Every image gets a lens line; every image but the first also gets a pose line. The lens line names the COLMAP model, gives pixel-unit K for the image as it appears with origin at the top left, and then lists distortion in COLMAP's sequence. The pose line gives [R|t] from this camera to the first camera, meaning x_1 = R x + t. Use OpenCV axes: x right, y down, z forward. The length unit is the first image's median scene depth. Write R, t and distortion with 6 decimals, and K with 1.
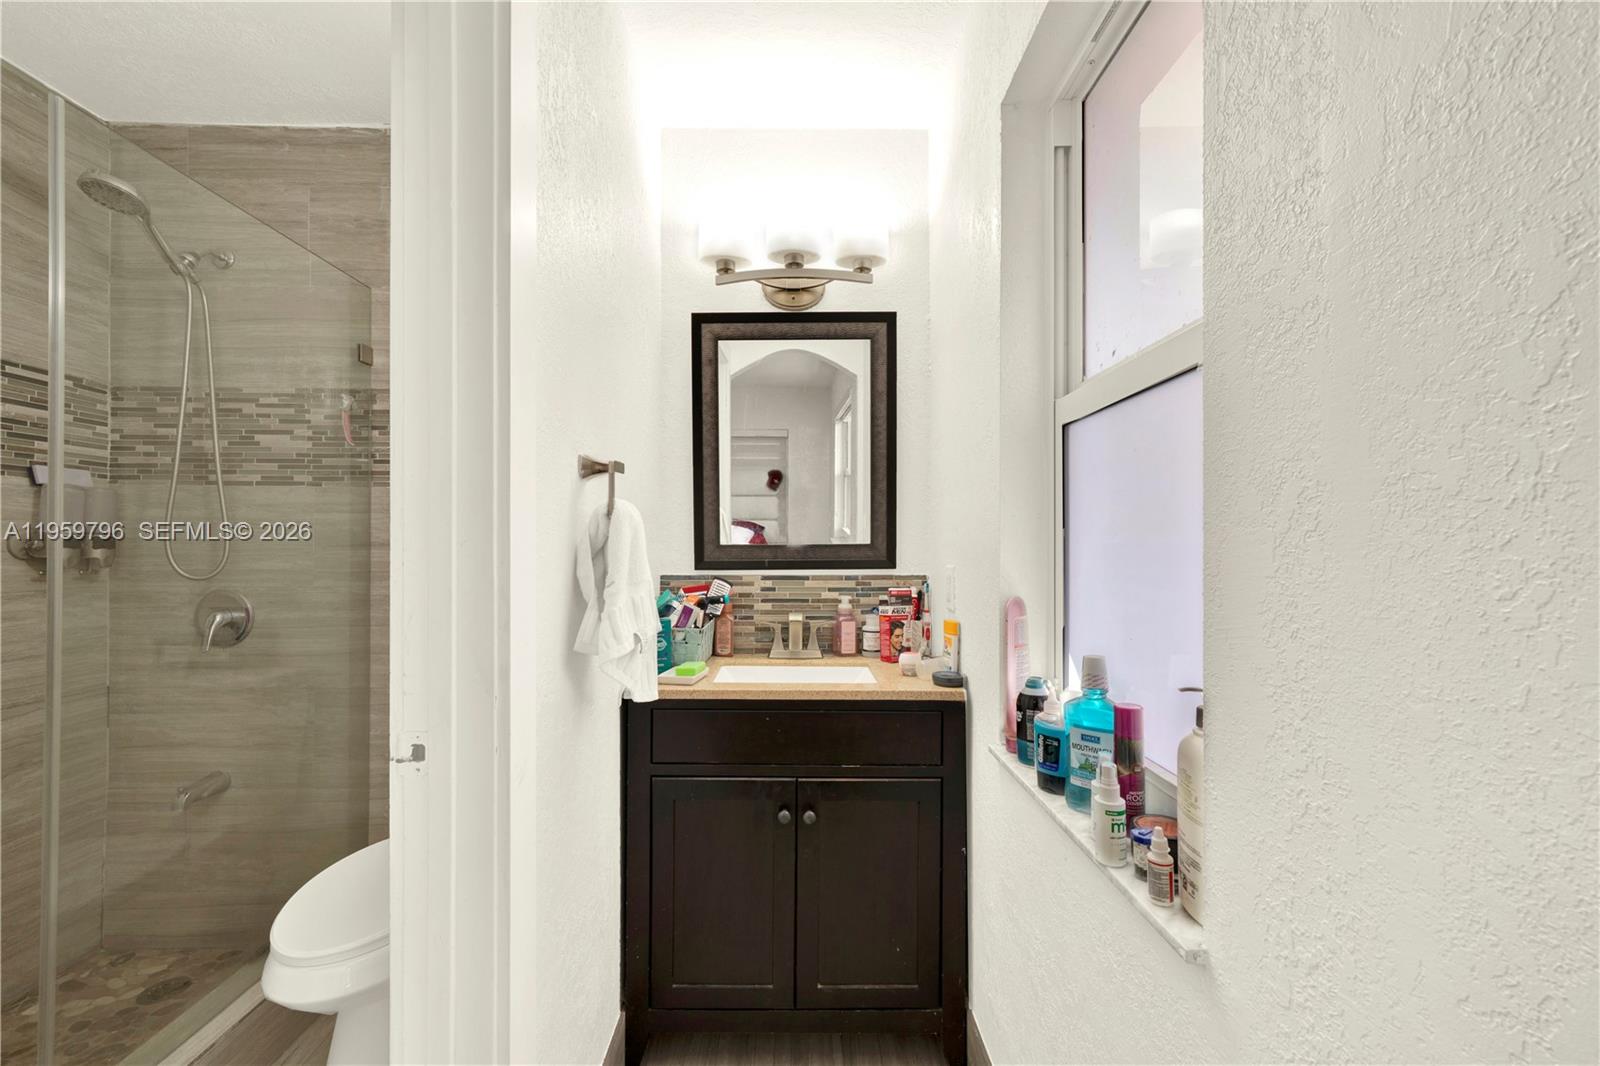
lens RADIAL K [[658.1, 0, 794.8], [0, 658.1, 539.8], [0, 0, 1]] dist [0.004888, 0.000197]
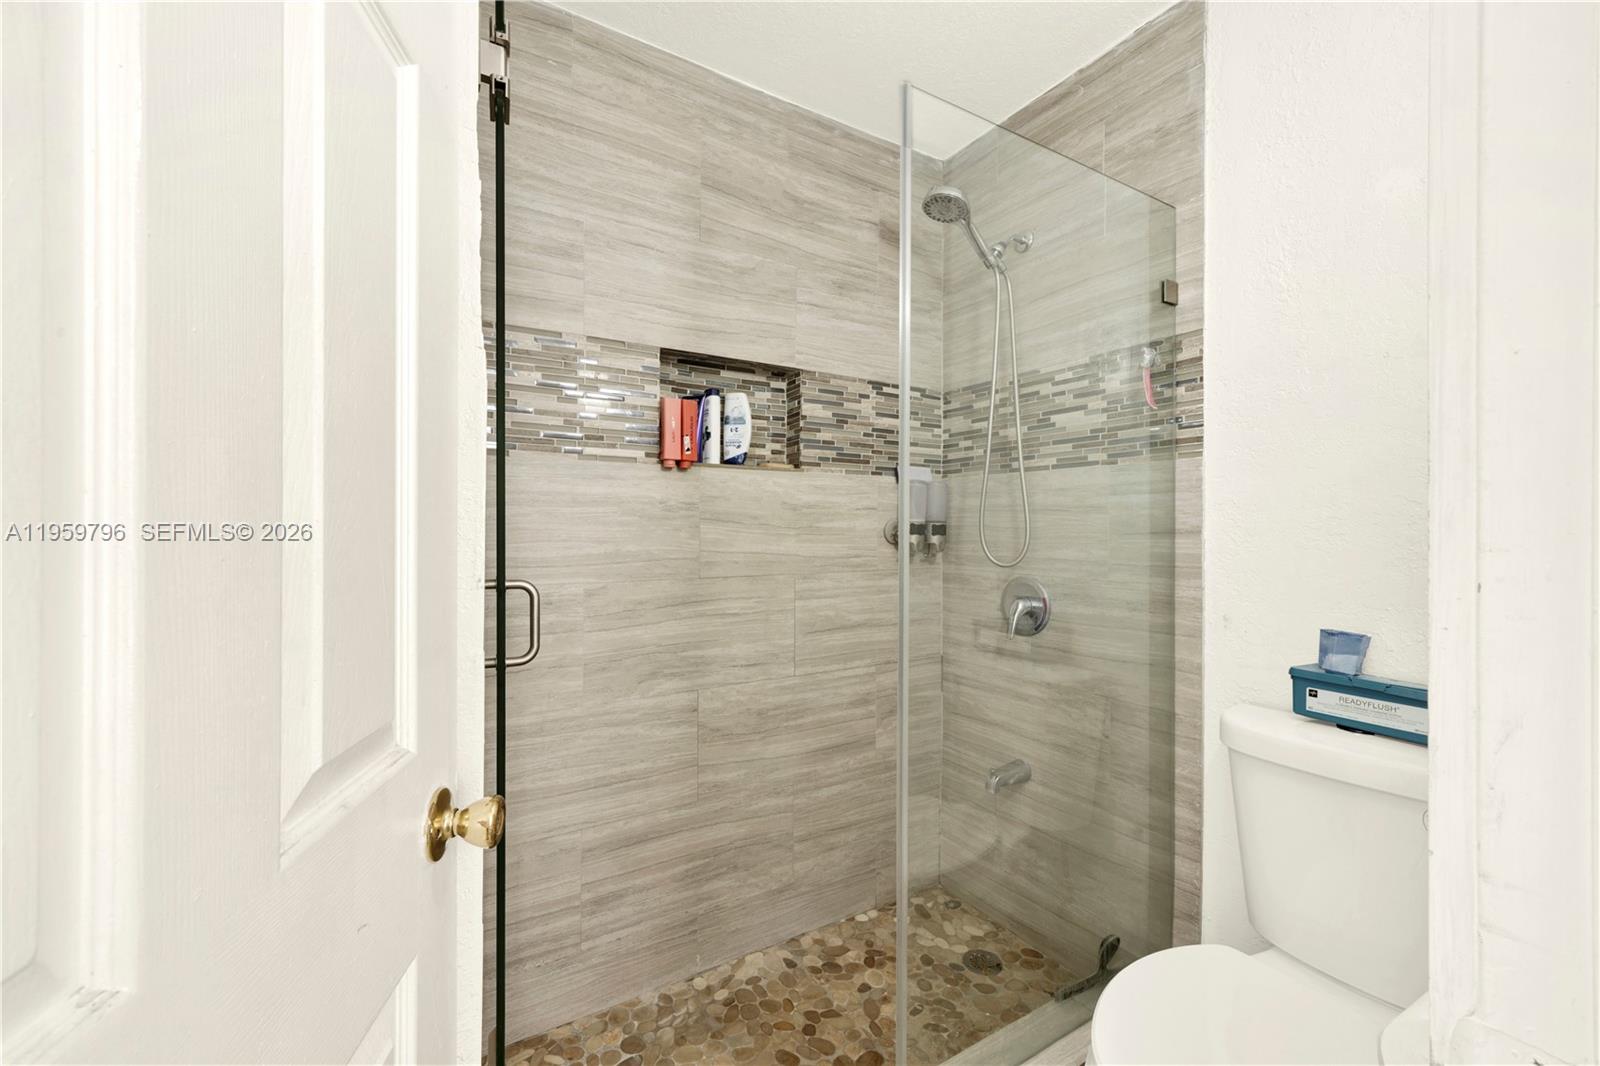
lens RADIAL K [[658.1, 0, 797.7], [0, 658.1, 531.6], [0, 0, 1]] dist [0.004888, 0.000197]
pose [[0.525122, 0.001142, -0.851026, -0.207130], [0.003016, 0.999990, 0.003203, 0.002593], [0.851022, -0.004248, 0.525113, 0.197724]]
